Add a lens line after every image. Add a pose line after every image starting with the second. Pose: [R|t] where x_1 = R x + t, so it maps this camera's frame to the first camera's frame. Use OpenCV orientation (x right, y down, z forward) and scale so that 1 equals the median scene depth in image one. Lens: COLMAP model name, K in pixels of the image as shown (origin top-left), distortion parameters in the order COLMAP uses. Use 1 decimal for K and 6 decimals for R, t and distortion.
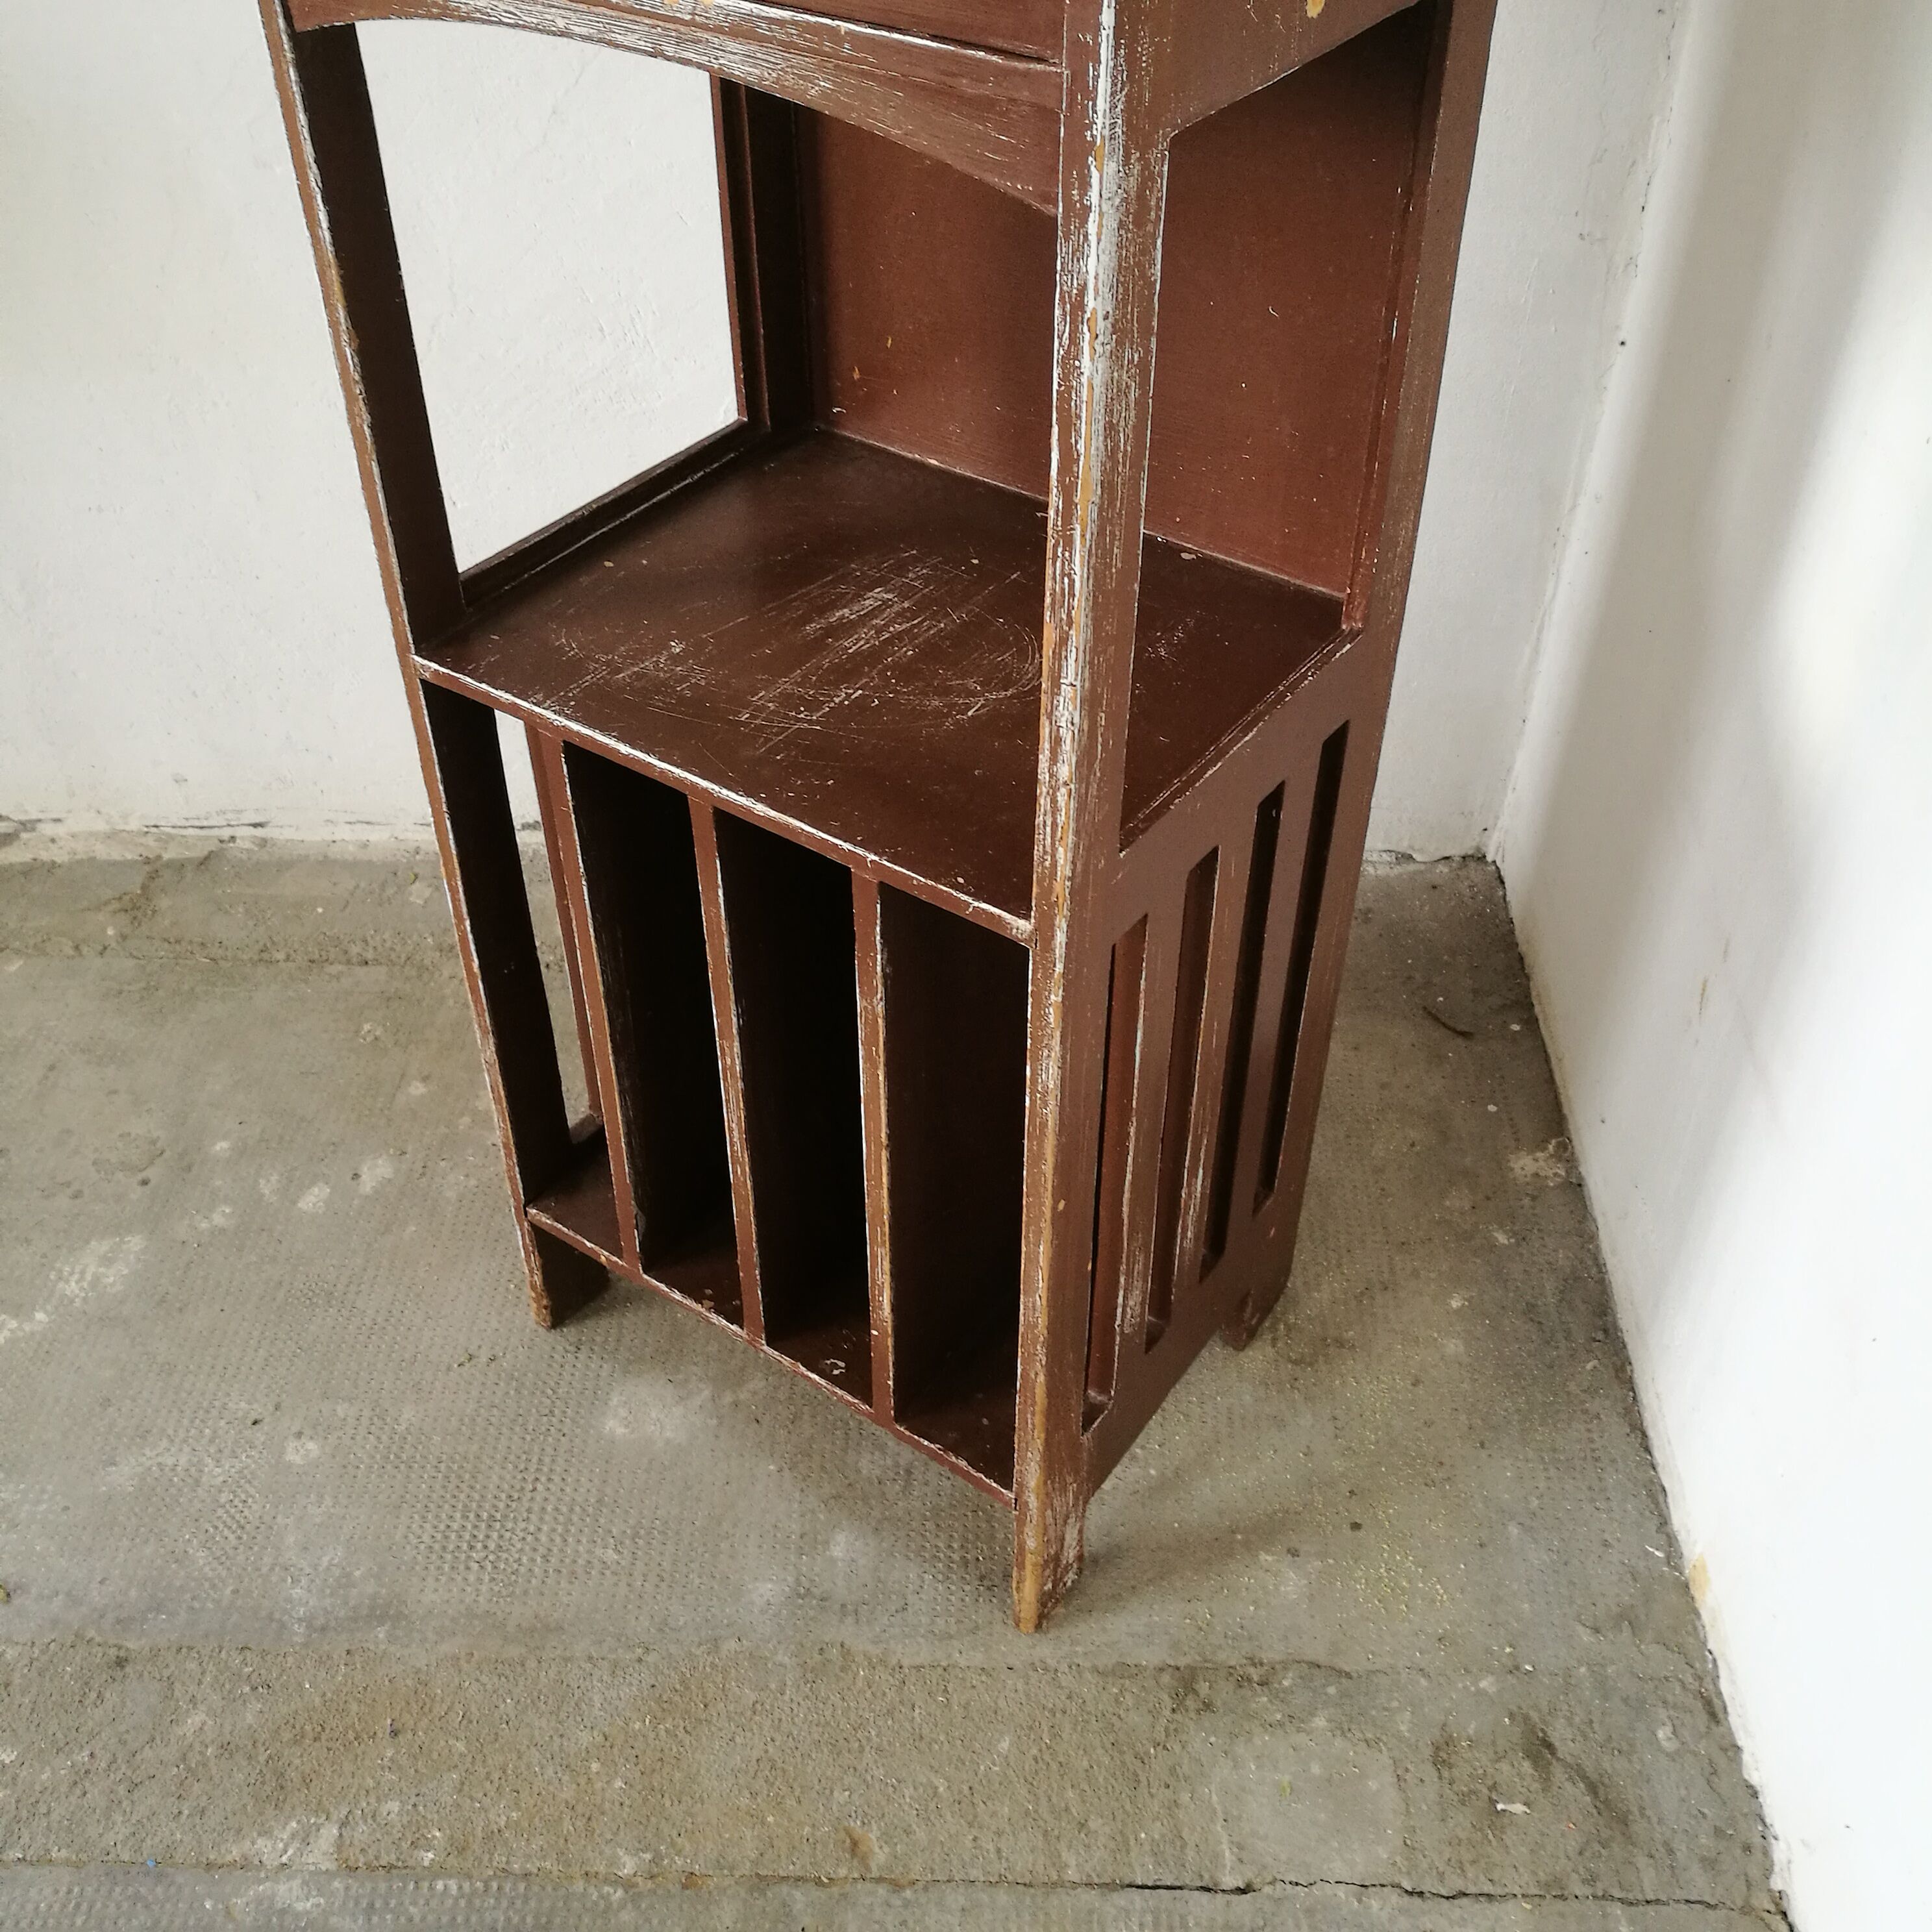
lens RADIAL K [[2014.1, 0, 966.0], [0, 2014.1, 966.0], [0, 0, 1]] dist [0.059890, -0.128372]
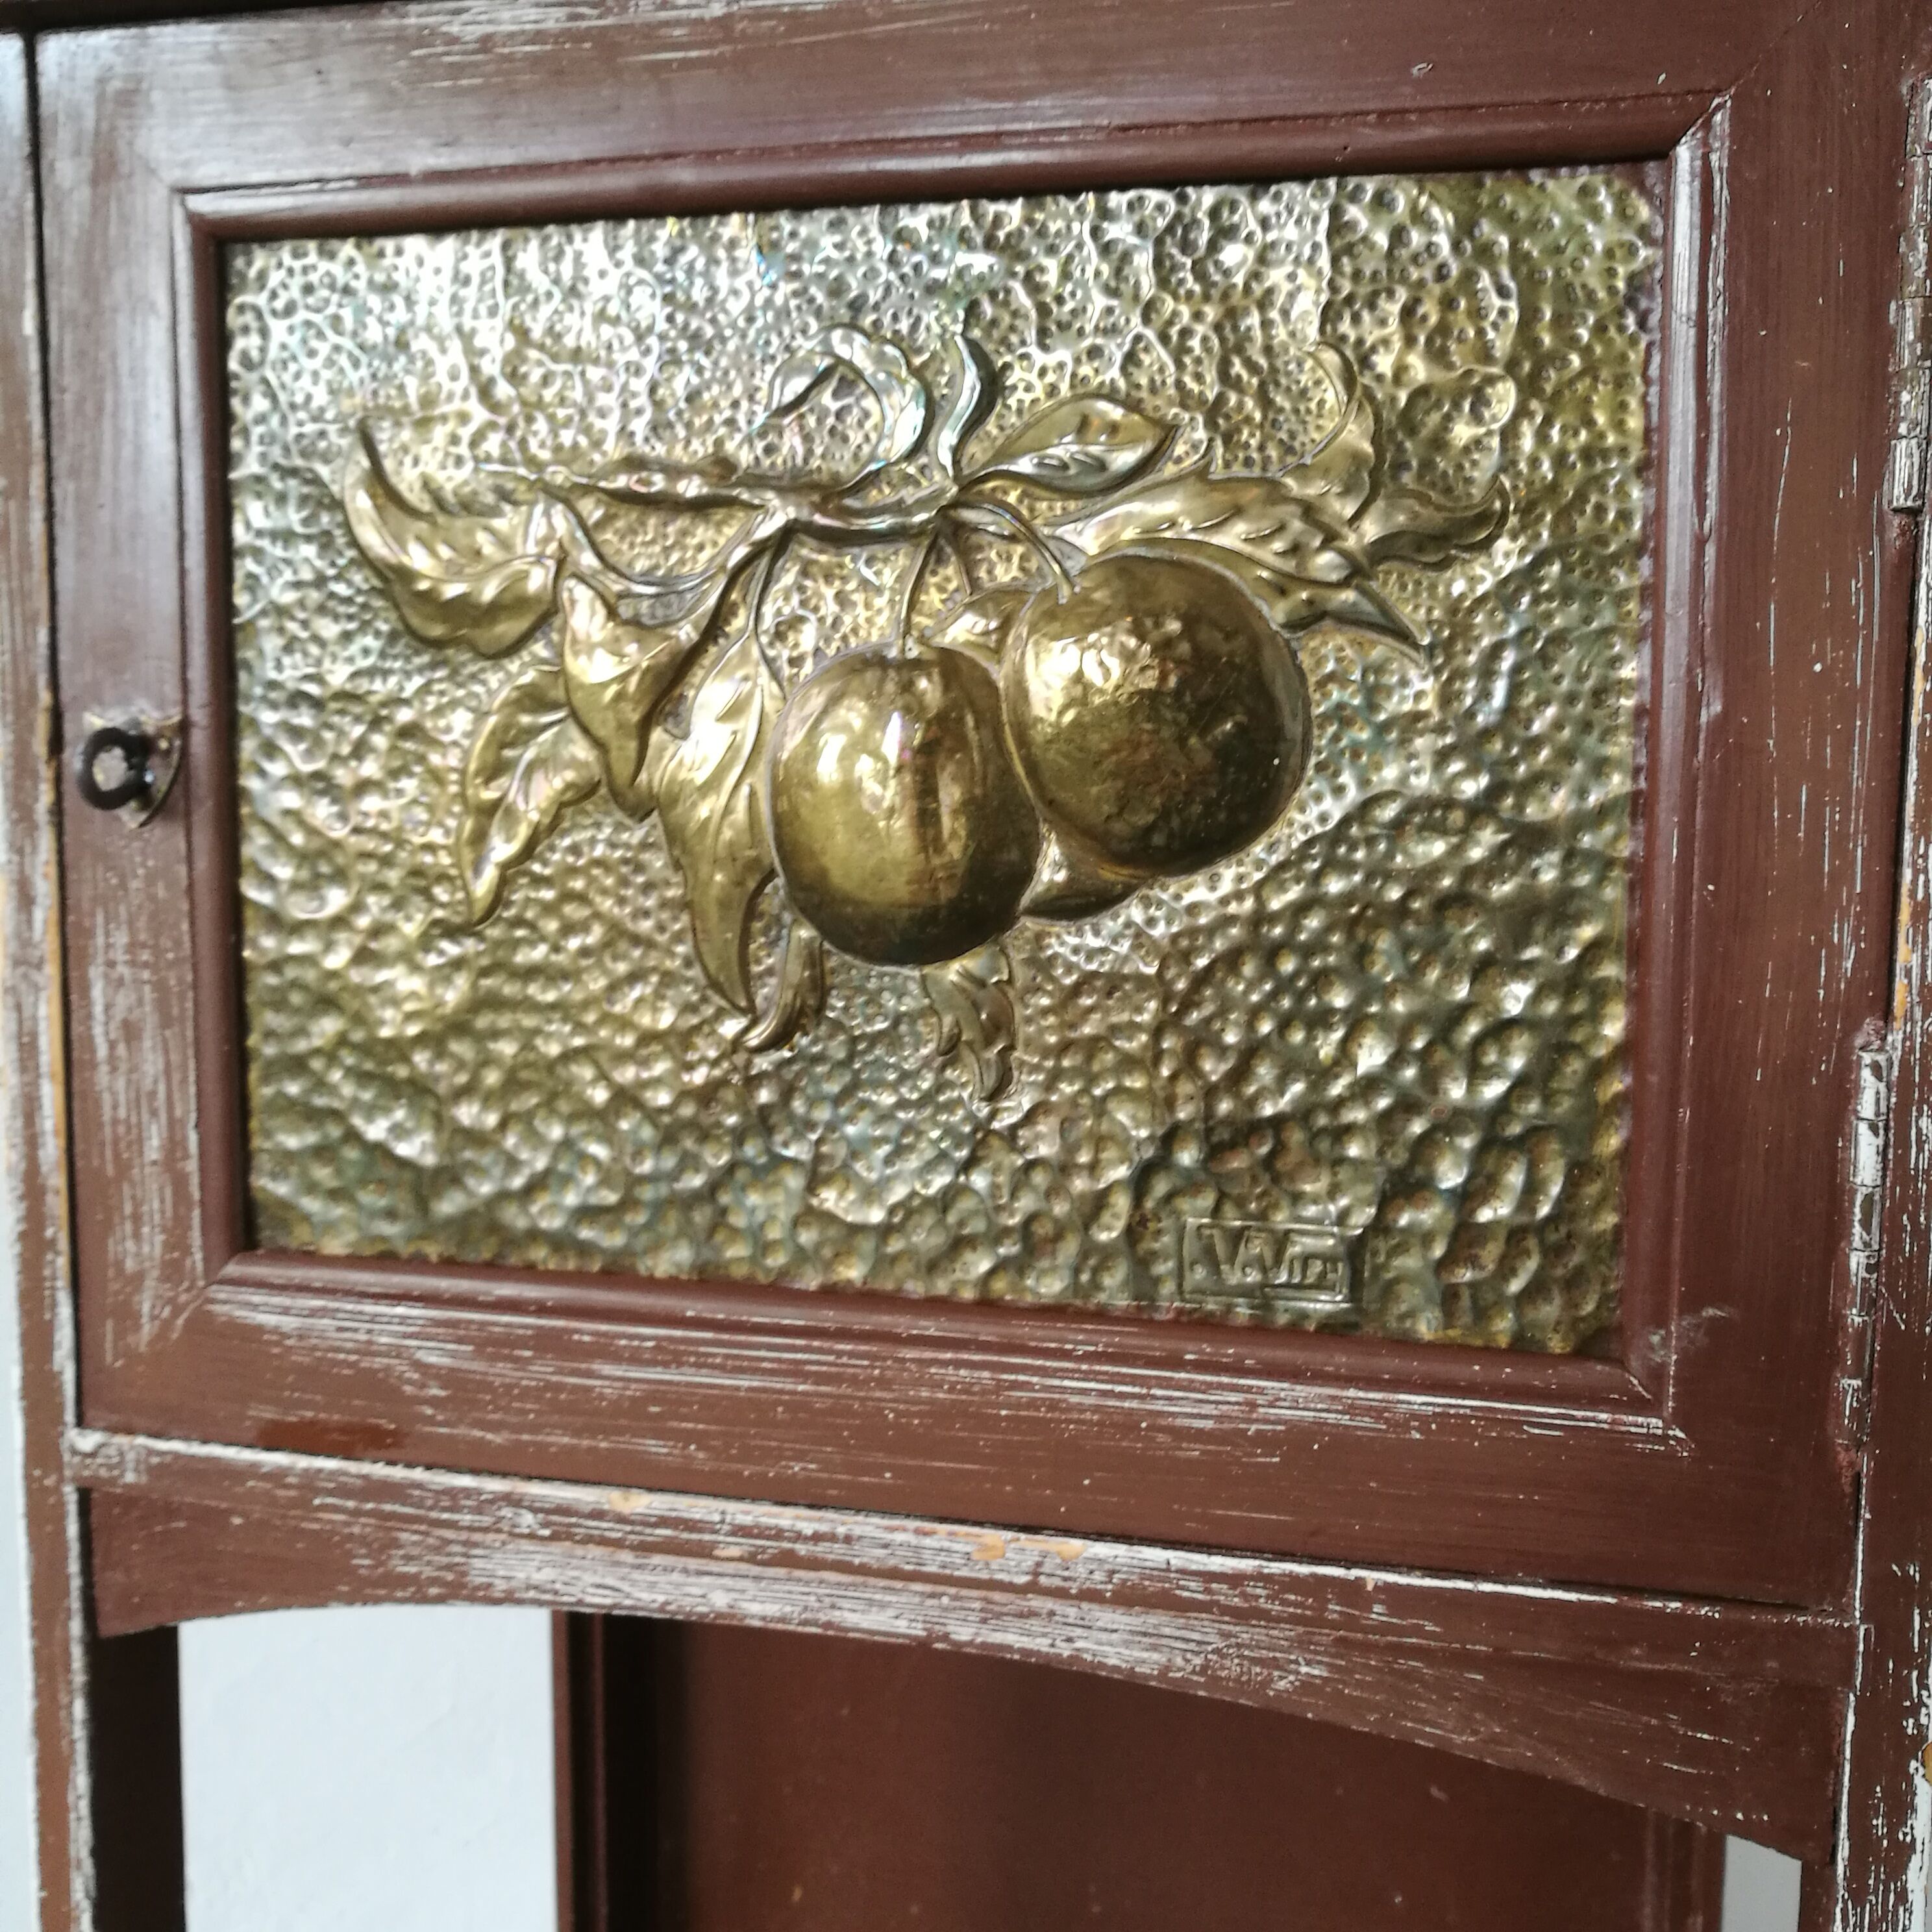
lens RADIAL K [[2020.8, 0, 966.0], [0, 2020.8, 966.0], [0, 0, 1]] dist [0.016201, -0.074078]
pose [[0.934821, -0.018359, 0.354644, -0.244421], [0.218713, 0.816544, -0.534247, -0.212303], [-0.279774, 0.576991, 0.767338, 0.320522]]
